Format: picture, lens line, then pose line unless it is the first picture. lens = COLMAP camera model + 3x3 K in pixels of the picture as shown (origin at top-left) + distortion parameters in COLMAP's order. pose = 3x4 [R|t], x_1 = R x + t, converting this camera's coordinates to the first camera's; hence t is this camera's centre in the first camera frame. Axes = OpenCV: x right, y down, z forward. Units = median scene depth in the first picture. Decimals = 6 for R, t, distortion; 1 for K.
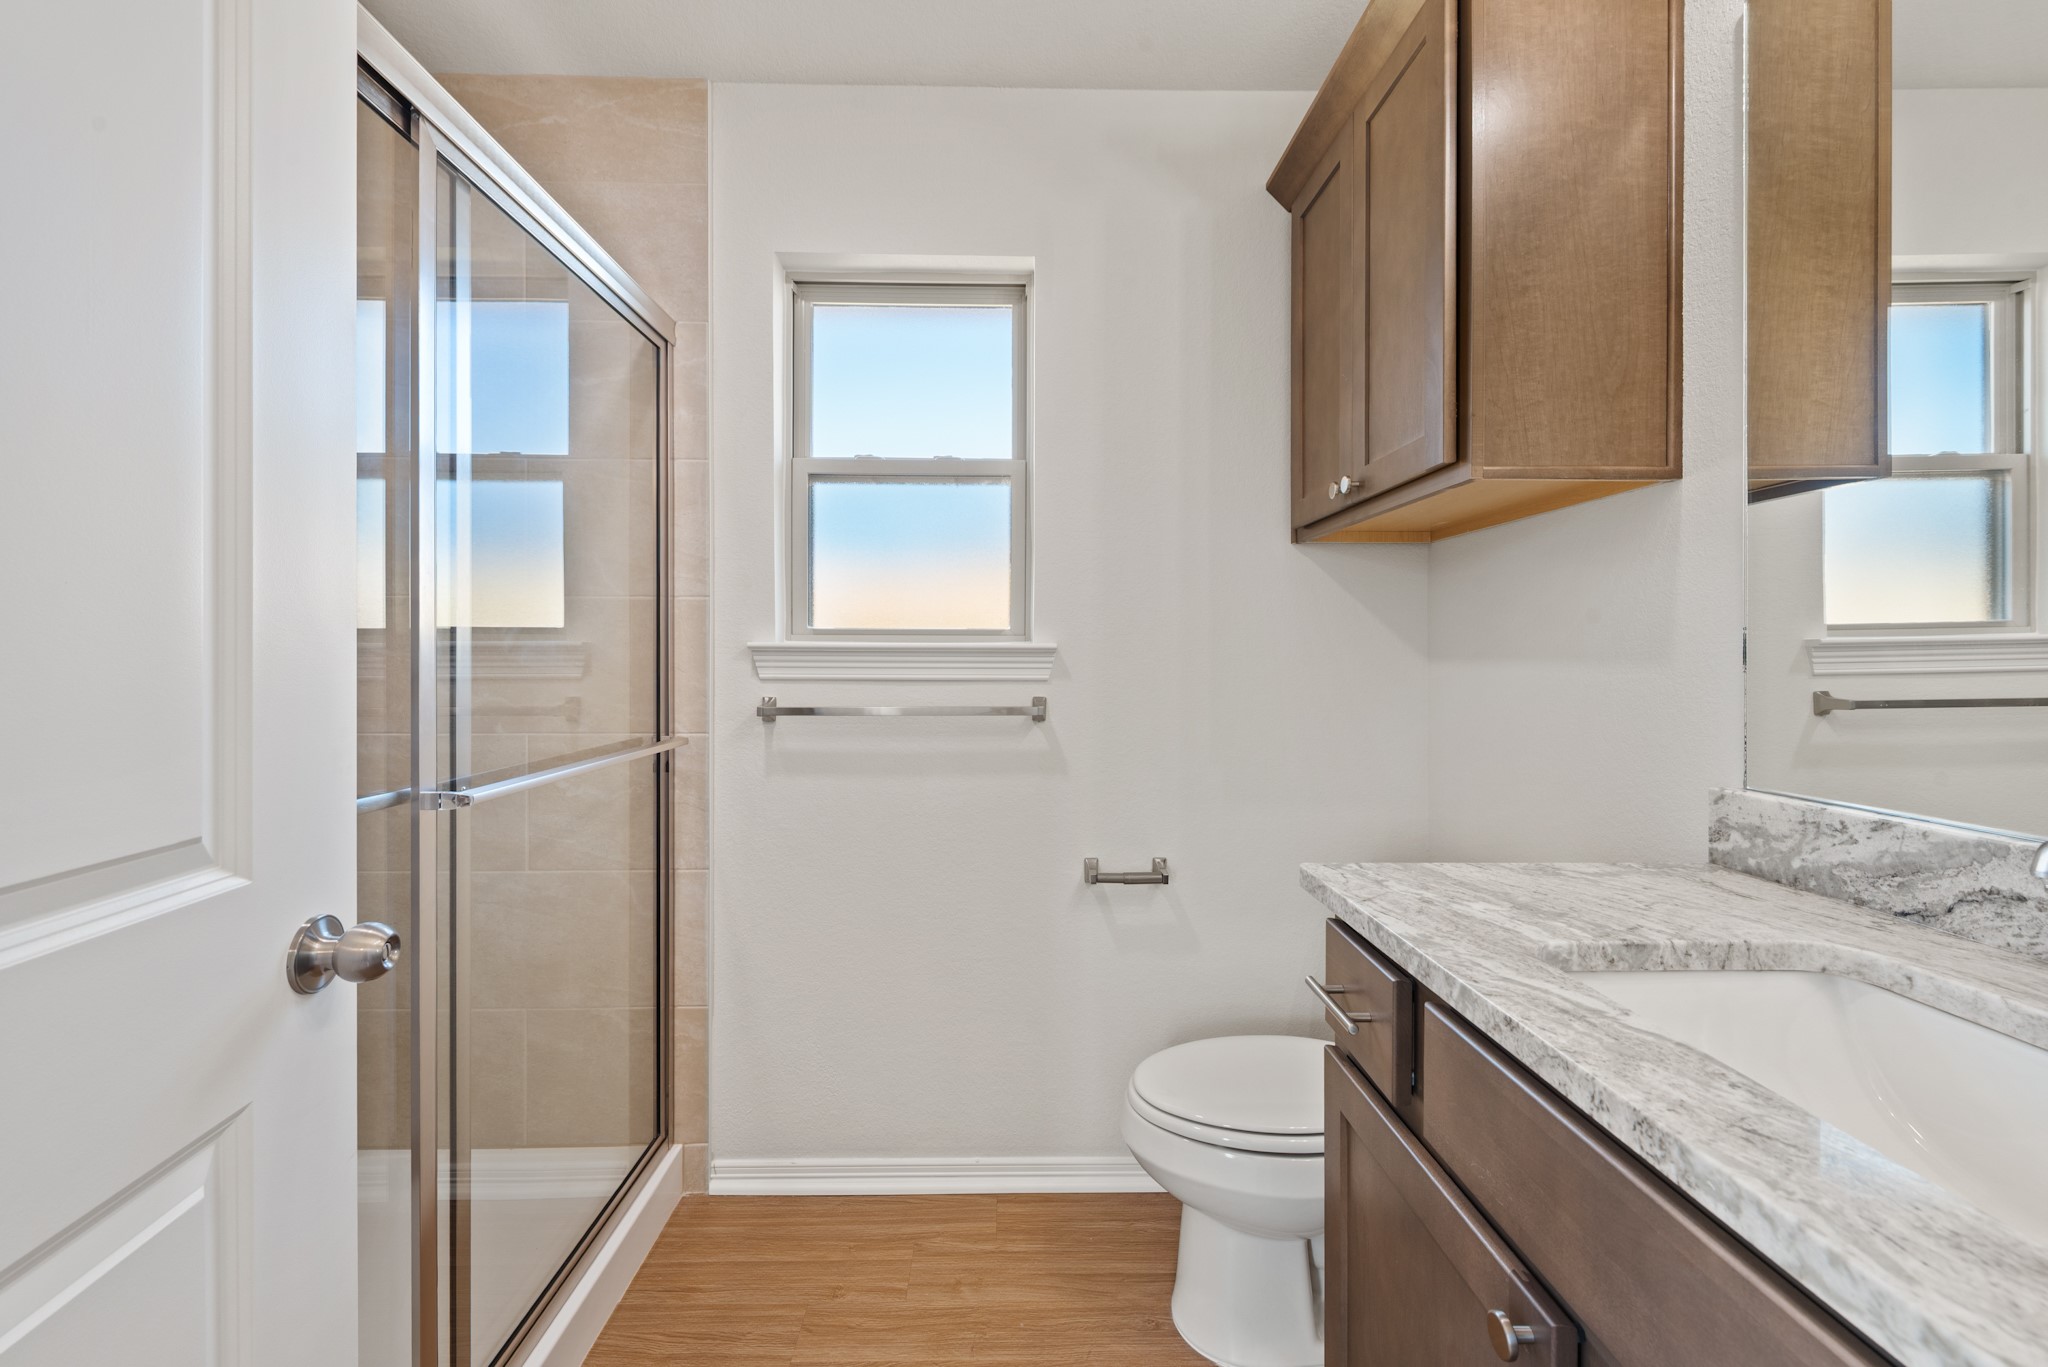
lens RADIAL K [[840.6, 0, 1018.0], [0, 840.6, 660.9], [0, 0, 1]] dist [0.008857, -0.003949]
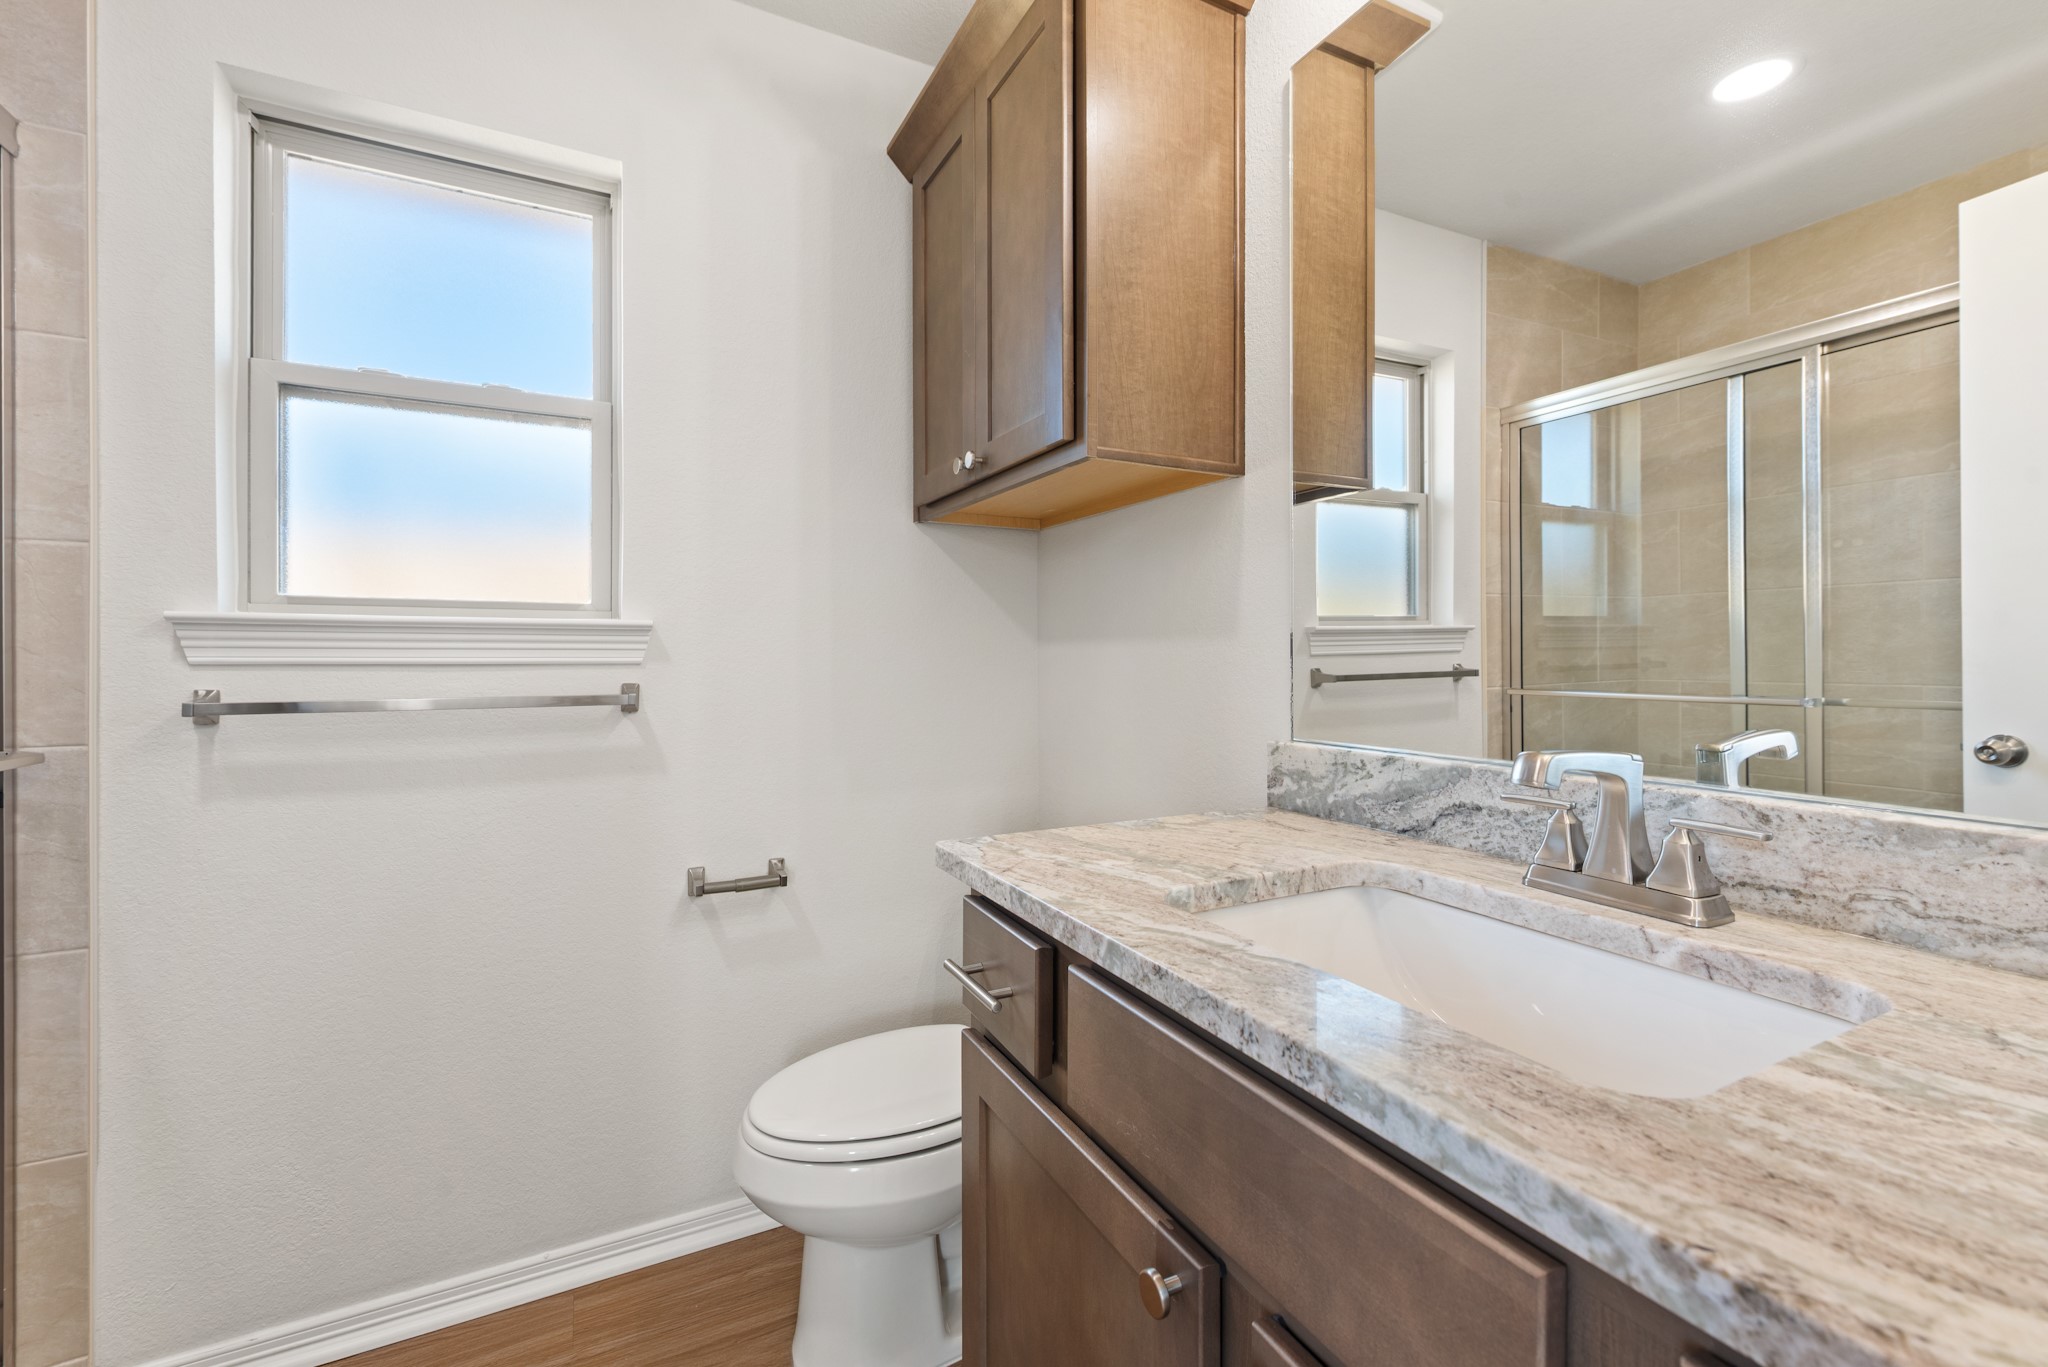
lens RADIAL K [[840.6, 0, 1018.0], [0, 840.6, 660.9], [0, 0, 1]] dist [0.008857, -0.003949]
pose [[0.896914, -0.002248, 0.442200, 0.001175], [0.004127, 0.999986, -0.003286, 0.040369], [-0.442186, 0.004772, 0.896911, 0.110575]]
